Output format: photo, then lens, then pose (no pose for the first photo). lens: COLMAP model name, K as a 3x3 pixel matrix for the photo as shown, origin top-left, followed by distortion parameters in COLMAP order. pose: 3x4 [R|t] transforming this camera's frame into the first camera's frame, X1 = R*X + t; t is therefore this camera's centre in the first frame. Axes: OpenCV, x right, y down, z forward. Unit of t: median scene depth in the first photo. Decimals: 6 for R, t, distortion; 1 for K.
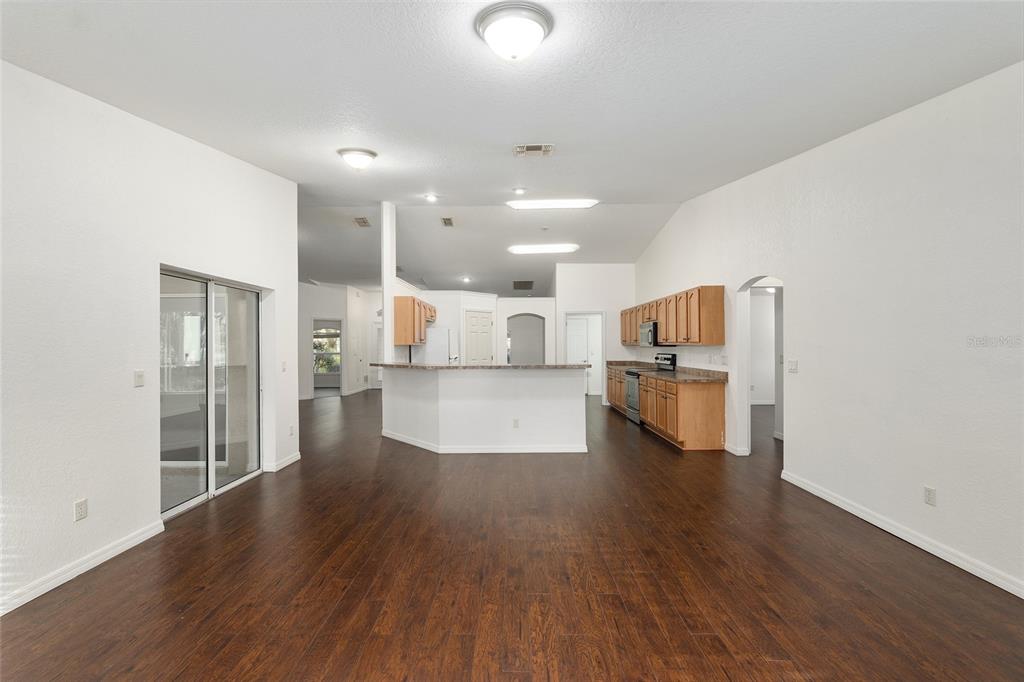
lens RADIAL K [[410.7, 0, 515.2], [0, 410.7, 343.8], [0, 0, 1]] dist [-0.002619, -0.000277]
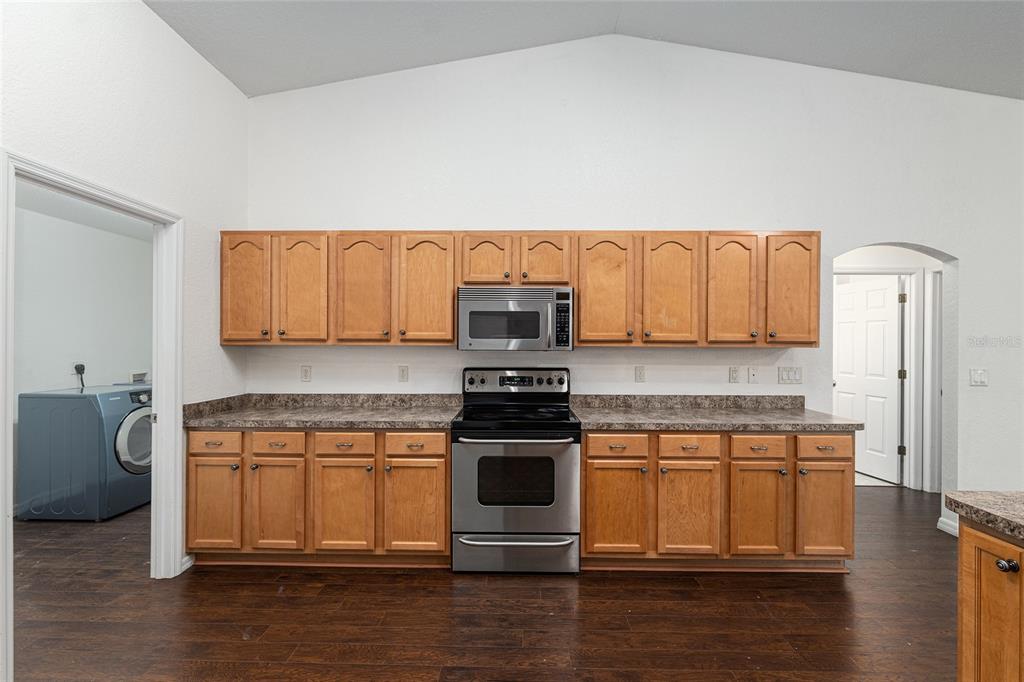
lens RADIAL K [[429.0, 0, 512.2], [0, 429.0, 345.4], [0, 0, 1]] dist [-0.000429, -0.000037]
pose [[0.017554, 0.009630, 0.999800, -0.063883], [-0.009072, 0.999914, -0.009472, 0.005904], [-0.999805, -0.008904, 0.017640, 1.004014]]
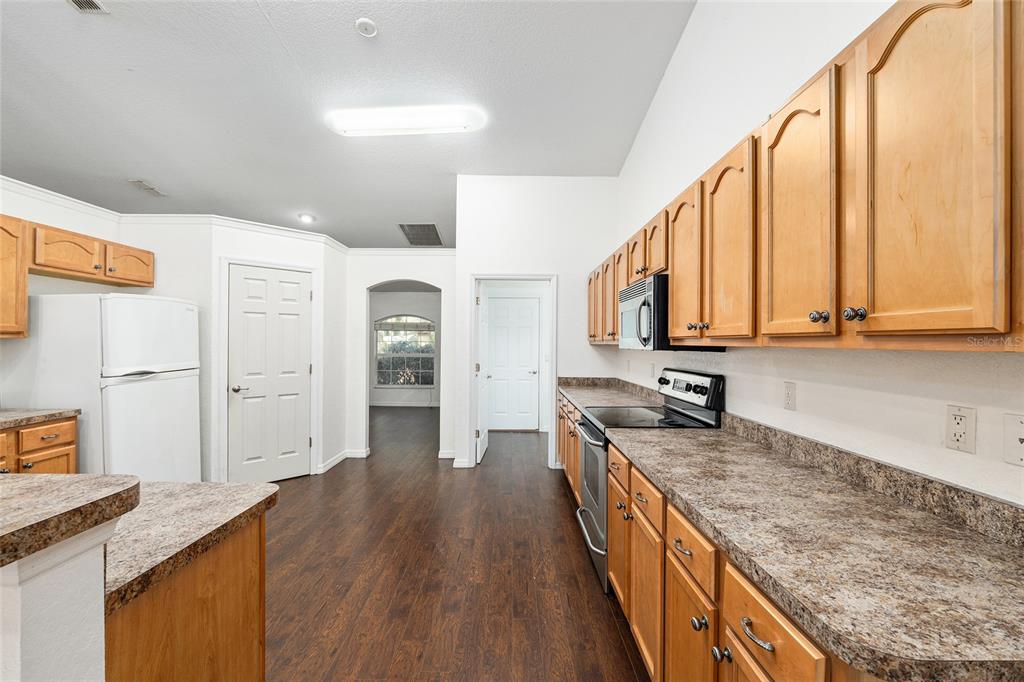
lens RADIAL K [[429.0, 0, 512.2], [0, 429.0, 345.4], [0, 0, 1]] dist [-0.000429, -0.000037]
pose [[0.999928, 0.010501, 0.005835, 0.213199], [-0.010551, 0.999908, 0.008574, 0.000691], [-0.005744, -0.008635, 0.999946, 0.636181]]
